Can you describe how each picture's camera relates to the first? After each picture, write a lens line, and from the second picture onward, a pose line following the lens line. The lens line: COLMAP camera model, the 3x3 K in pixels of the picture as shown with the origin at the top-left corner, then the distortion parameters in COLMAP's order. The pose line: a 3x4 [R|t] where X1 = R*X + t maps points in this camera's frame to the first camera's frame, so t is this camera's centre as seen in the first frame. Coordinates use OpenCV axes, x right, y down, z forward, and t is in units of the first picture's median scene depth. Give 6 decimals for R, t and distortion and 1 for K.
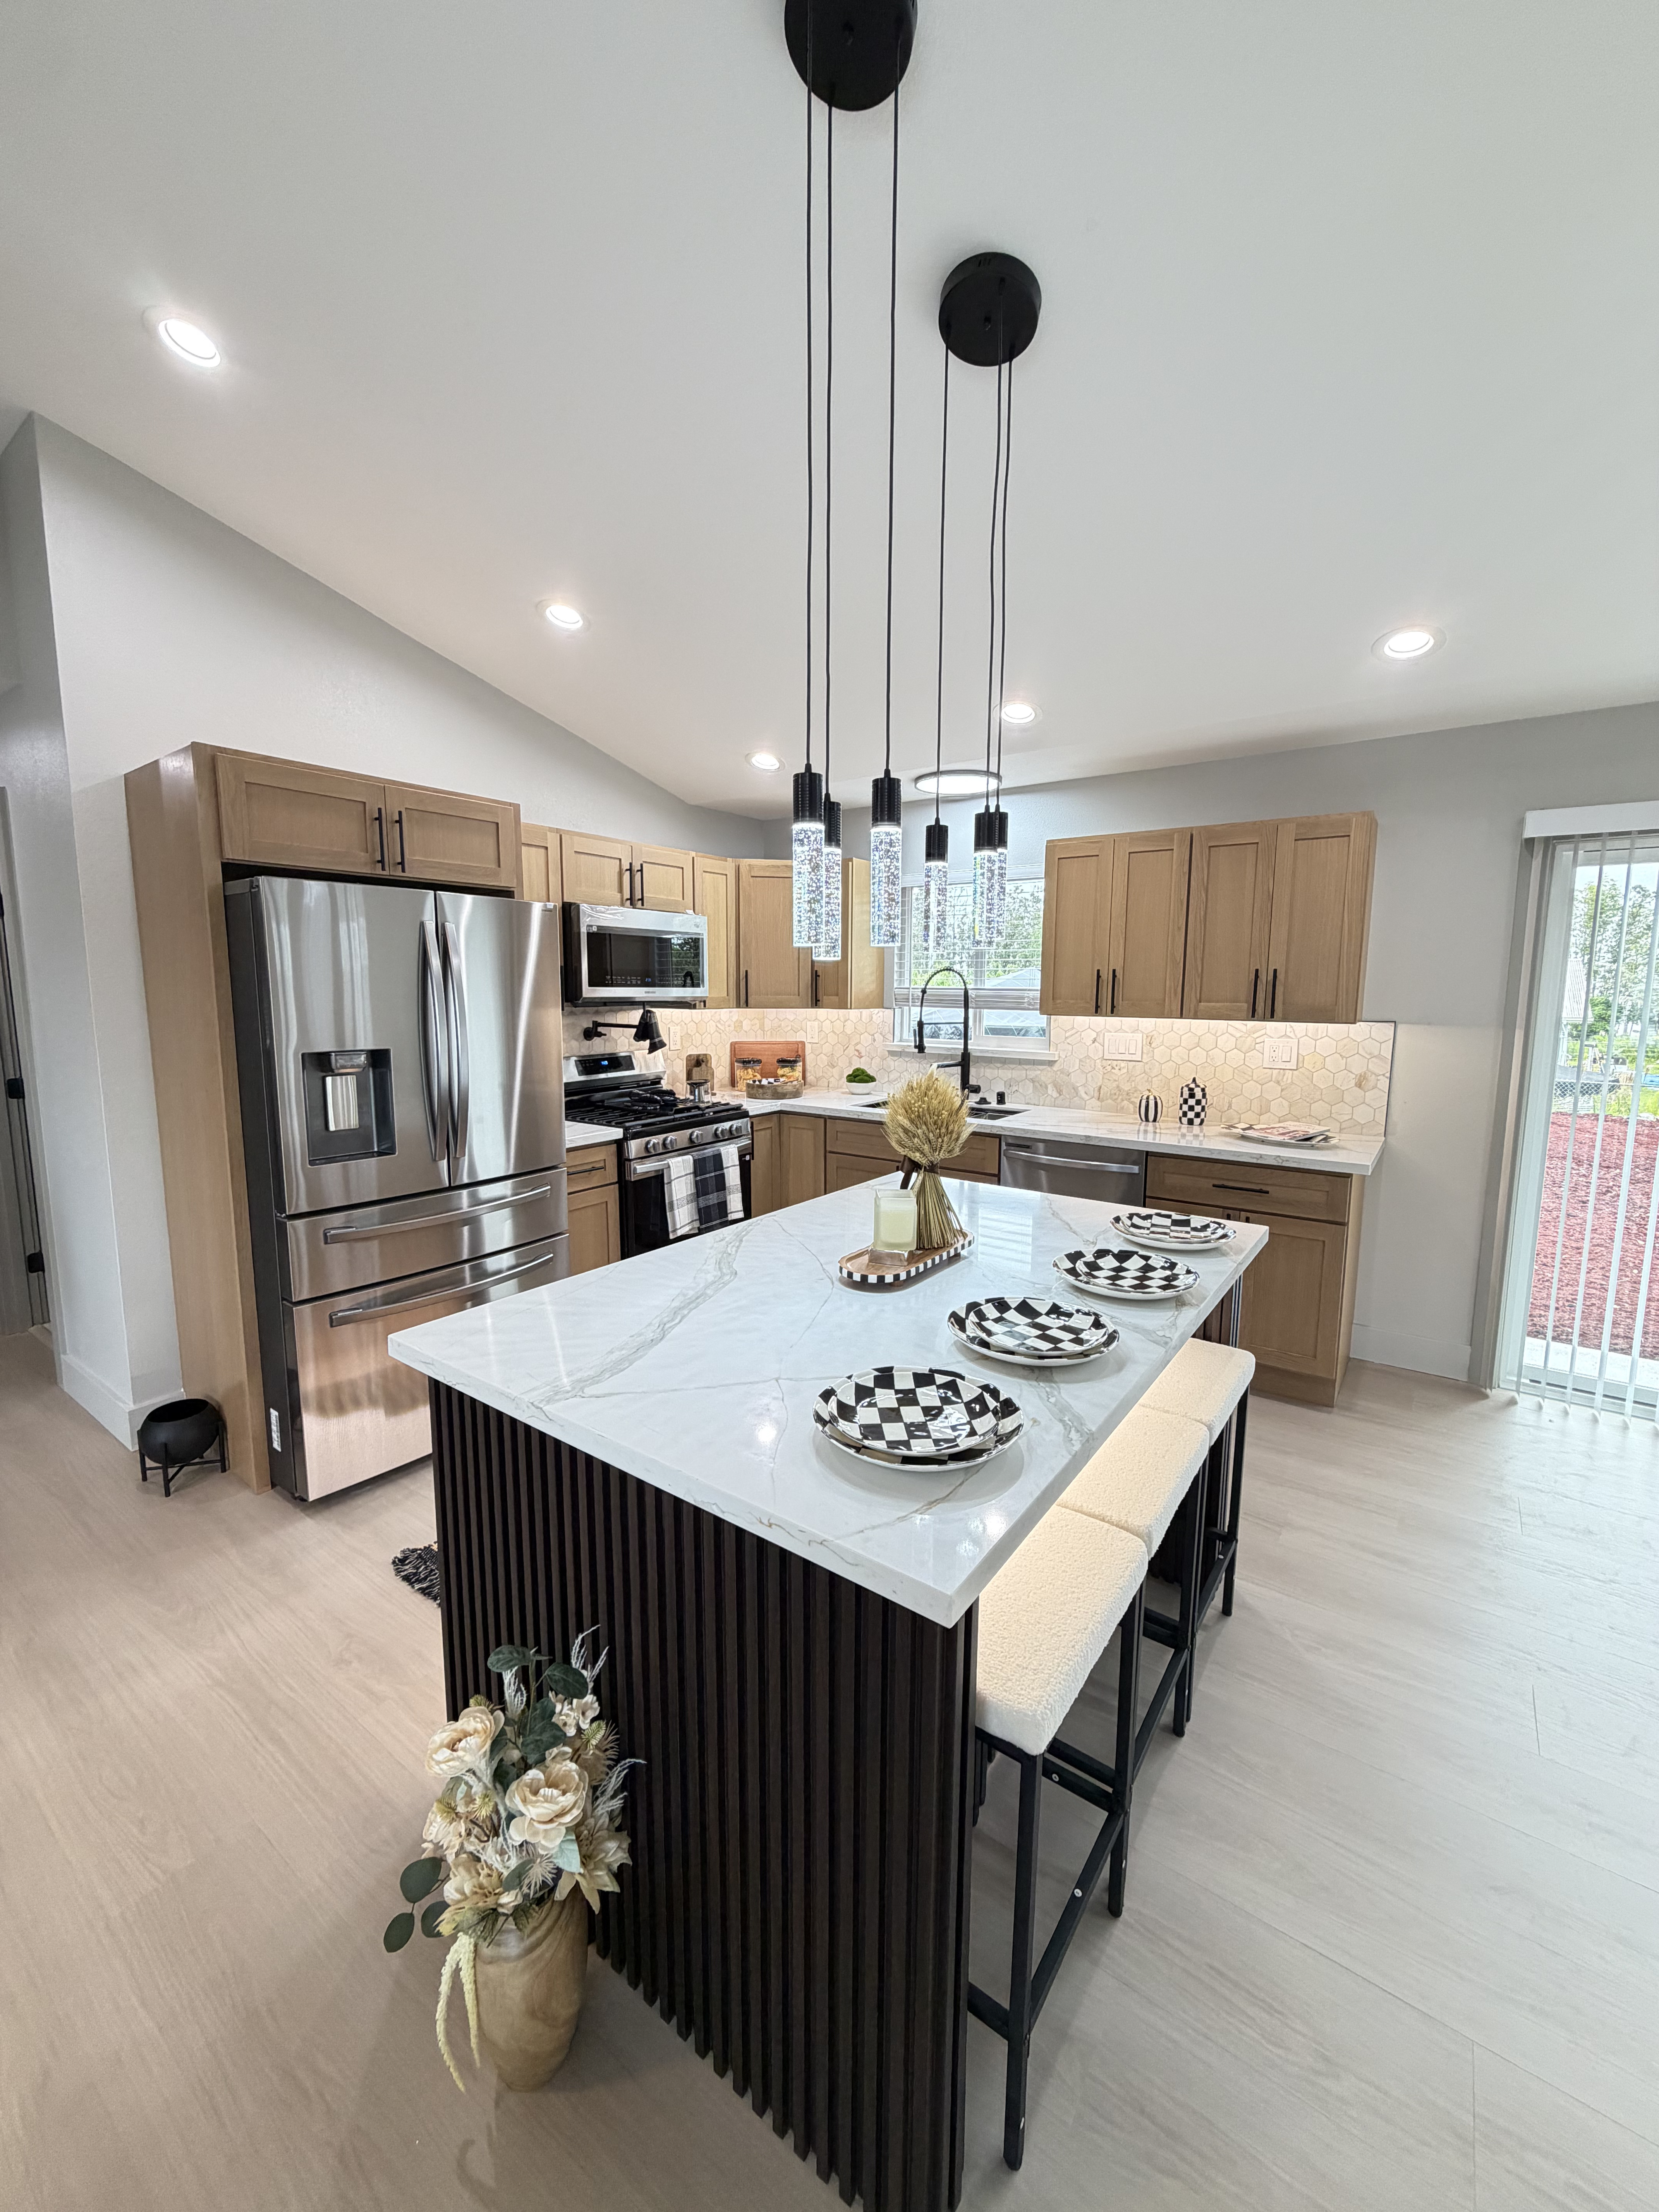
lens RADIAL K [[877.5, 0, 829.3], [0, 877.5, 1097.2], [0, 0, 1]] dist [0.001157, 0.000233]
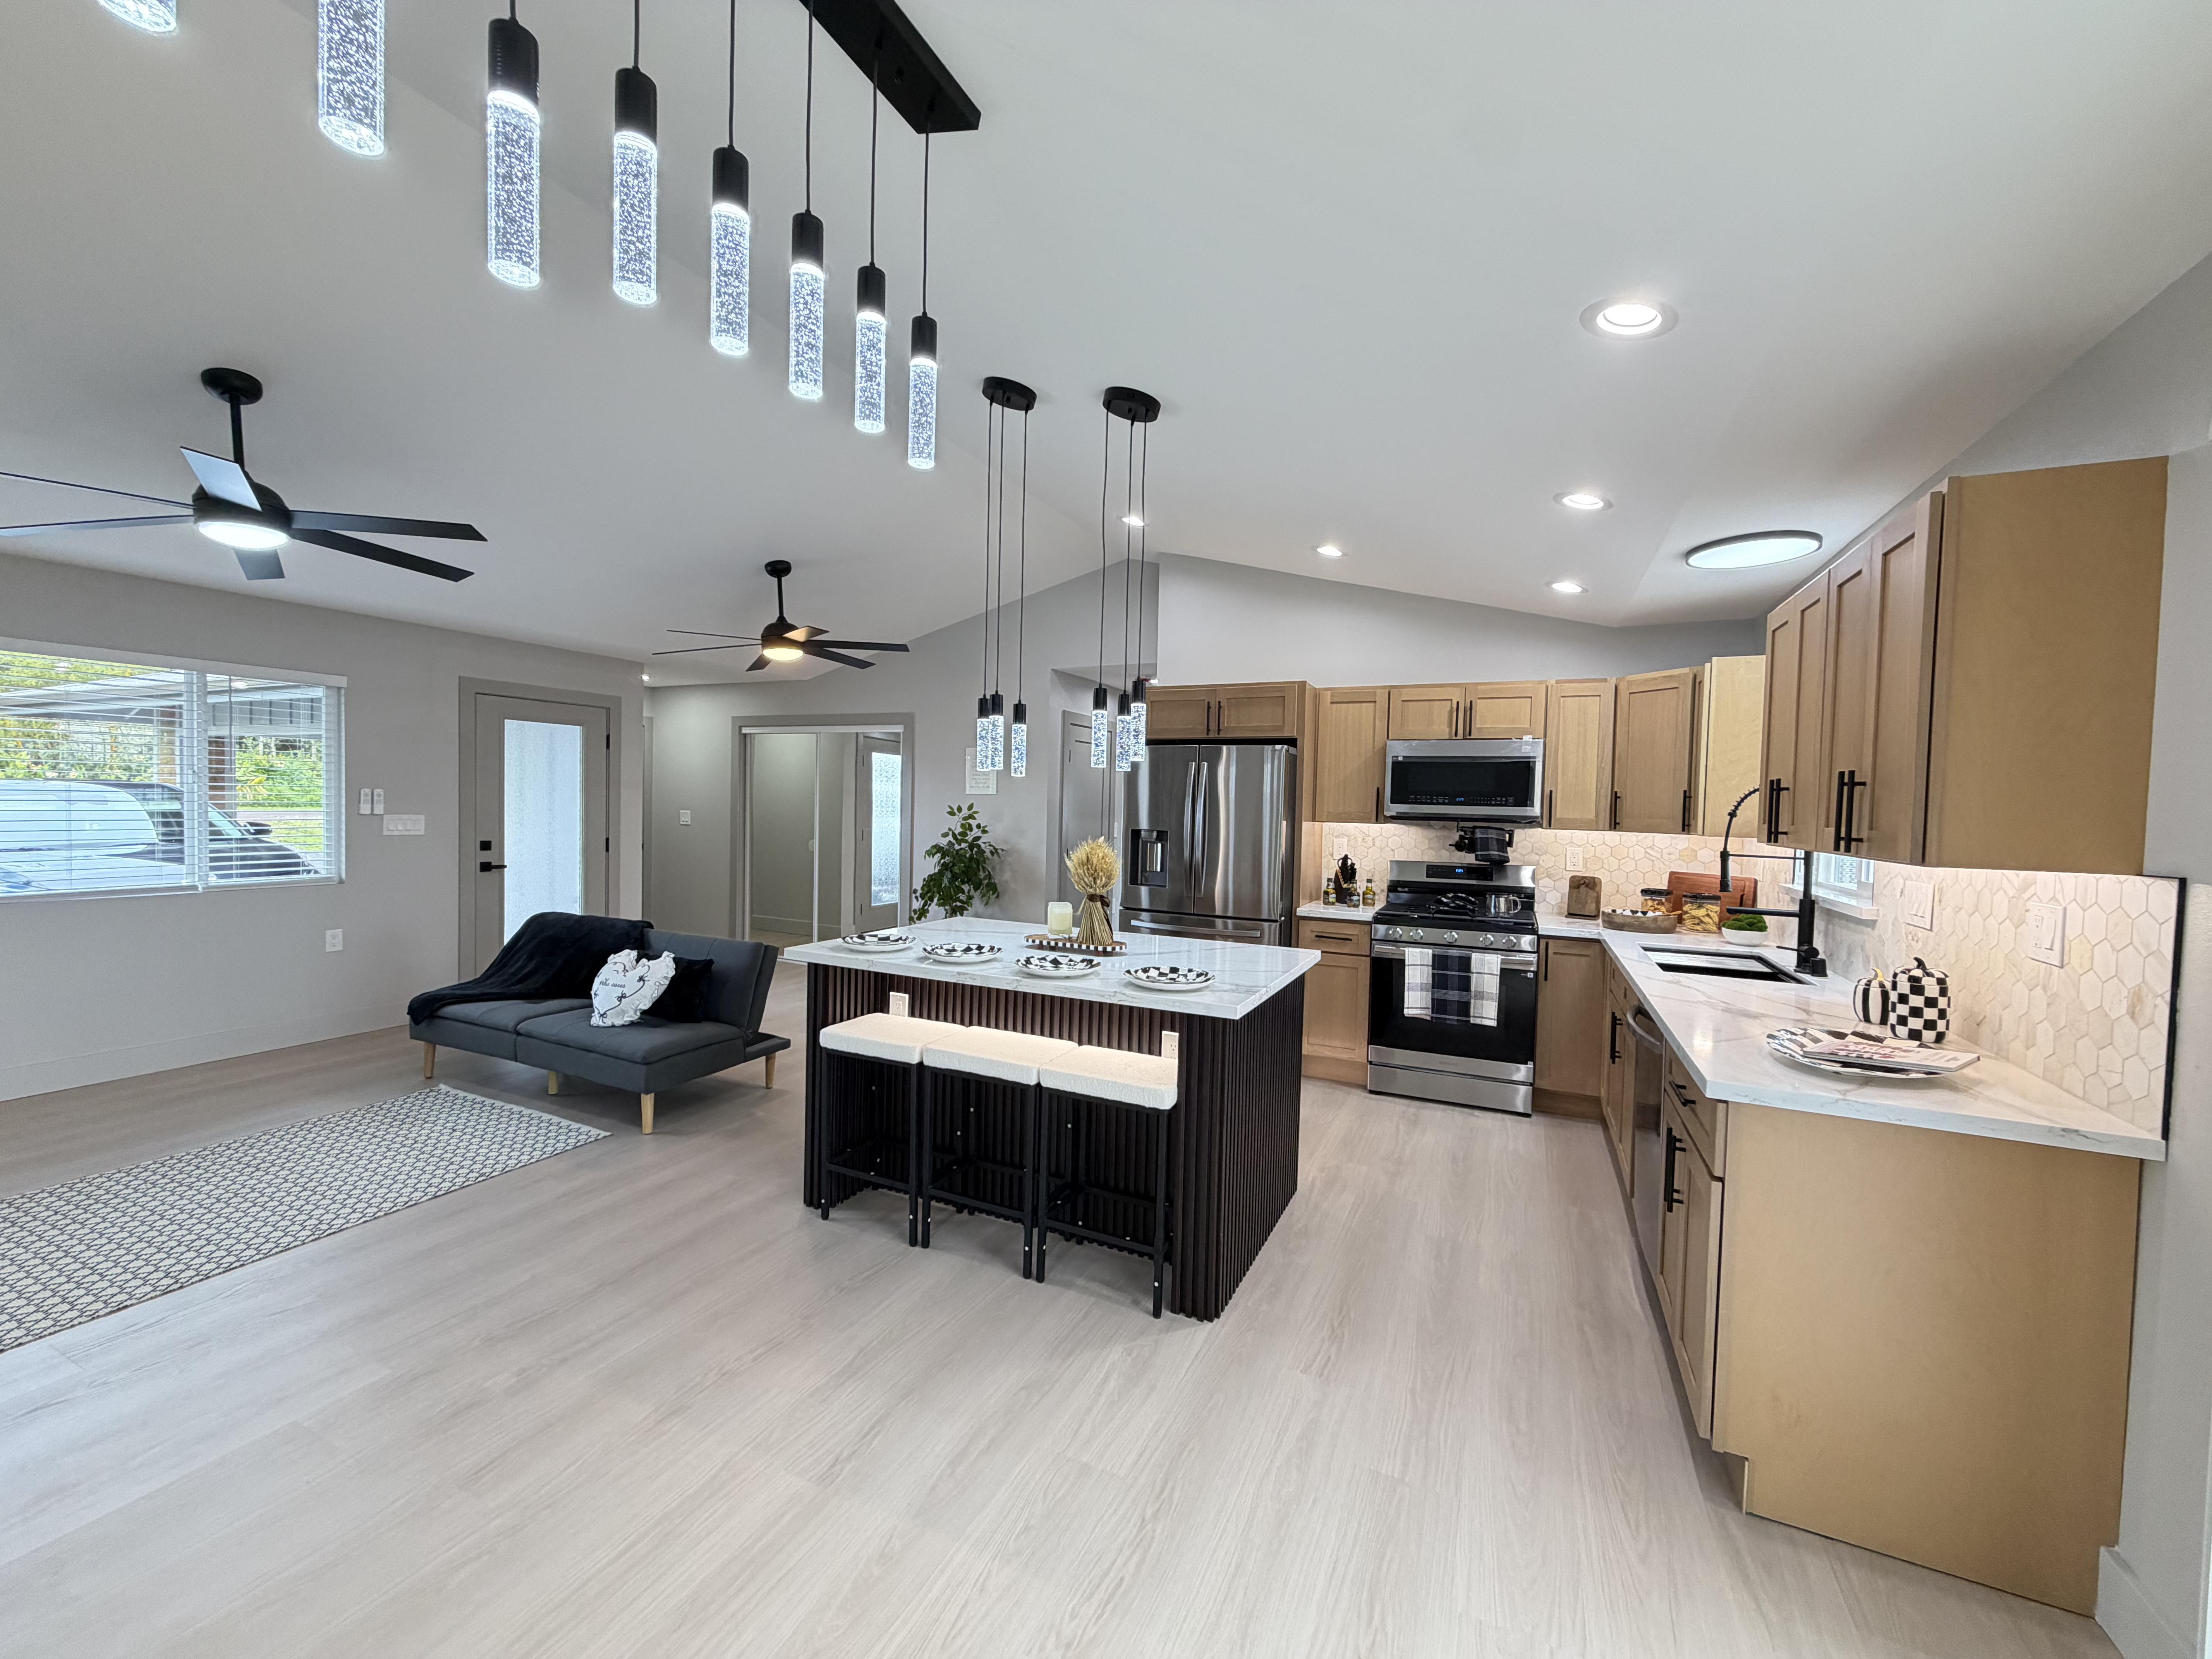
lens RADIAL K [[877.5, 0, 1096.9], [0, 877.5, 830.2], [0, 0, 1]] dist [0.001157, 0.000233]
pose [[0.174919, 0.029427, -0.984143, 0.902655], [-0.150458, 0.988612, 0.002818, -0.025797], [0.973019, 0.147580, 0.177355, 0.353997]]
